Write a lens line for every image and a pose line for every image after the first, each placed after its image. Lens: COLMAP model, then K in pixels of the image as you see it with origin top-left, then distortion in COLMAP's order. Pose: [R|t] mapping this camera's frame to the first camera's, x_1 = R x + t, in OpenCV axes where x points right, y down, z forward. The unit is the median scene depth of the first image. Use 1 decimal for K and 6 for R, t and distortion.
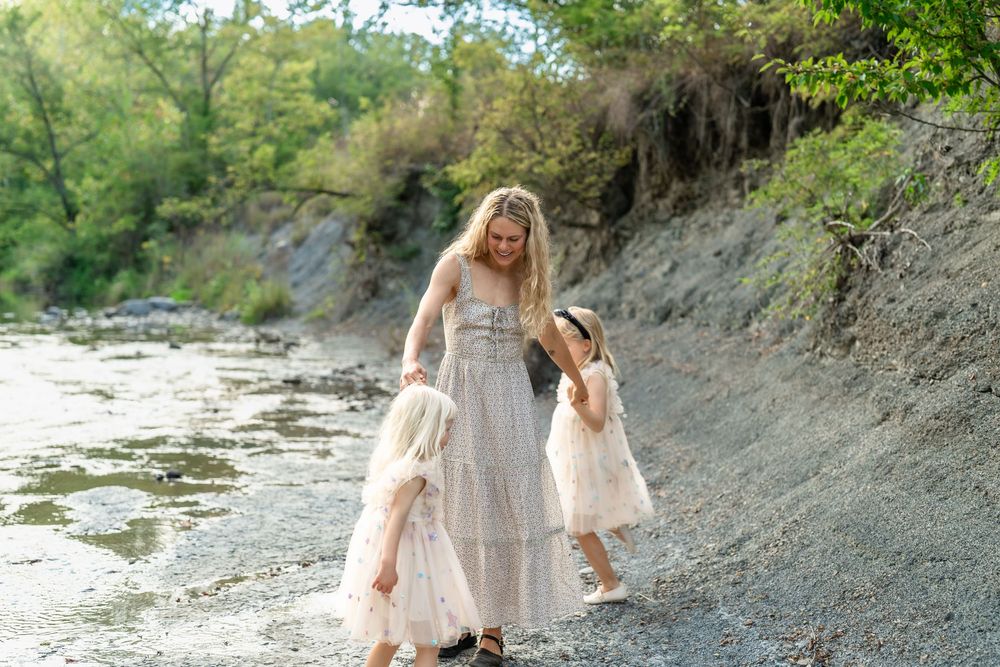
lens RADIAL K [[1439.0, 0, 500.0], [0, 1439.0, 333.5], [0, 0, 1]] dist [-0.032074, 0.128976]
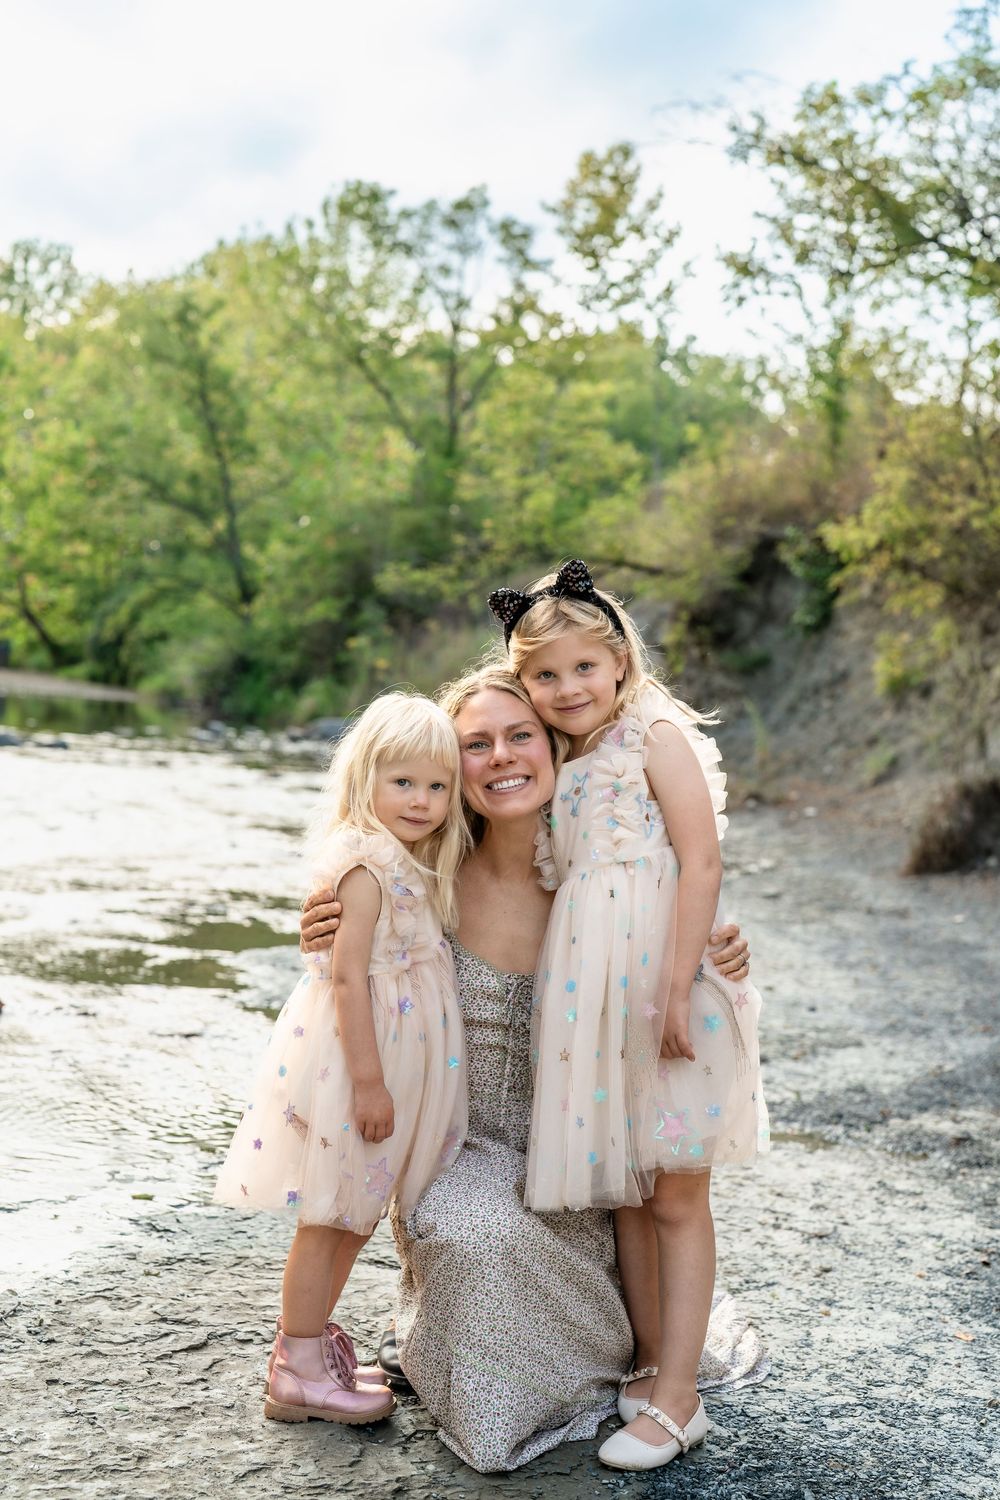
lens RADIAL K [[2158.5, 0, 500.0], [0, 2158.5, 750.0], [0, 0, 1]] dist [-0.032074, 0.128976]
pose [[0.984368, 0.055904, -0.167019, -0.006152], [-0.060373, 0.997938, -0.021798, 0.006726], [0.165456, 0.031541, 0.985713, 0.014252]]
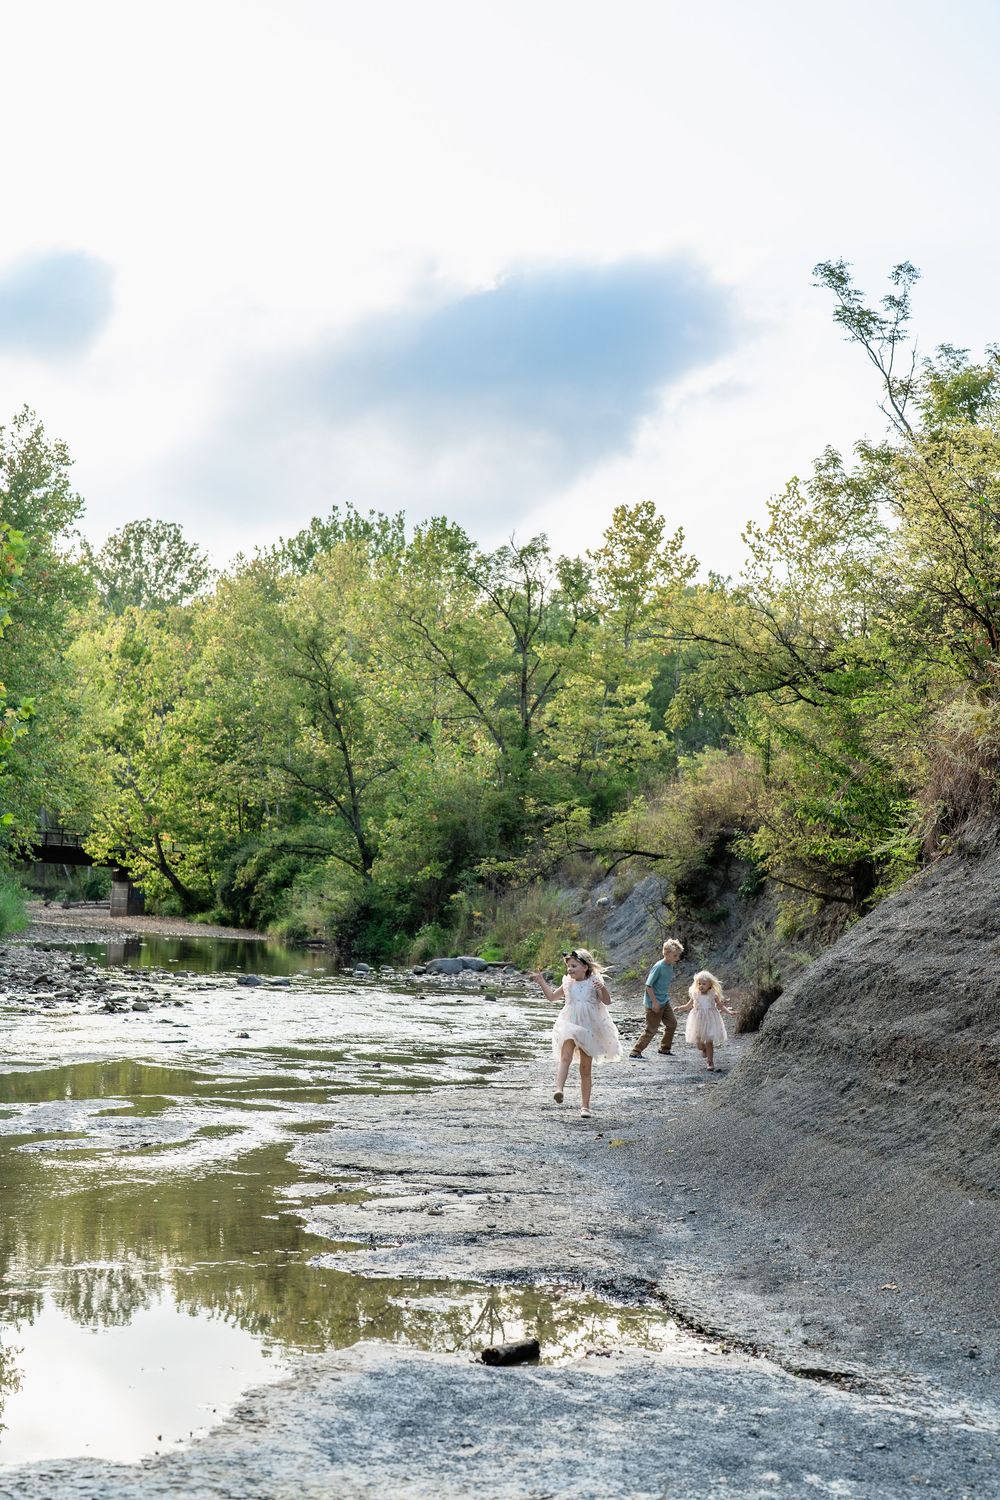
lens RADIAL K [[2158.5, 0, 500.0], [0, 2158.5, 750.0], [0, 0, 1]] dist [-0.032074, 0.128976]
pose [[0.977799, 0.004428, -0.209500, 0.061833], [-0.030670, 0.992034, -0.122180, 0.010907], [0.207290, 0.125893, 0.970145, -0.307053]]
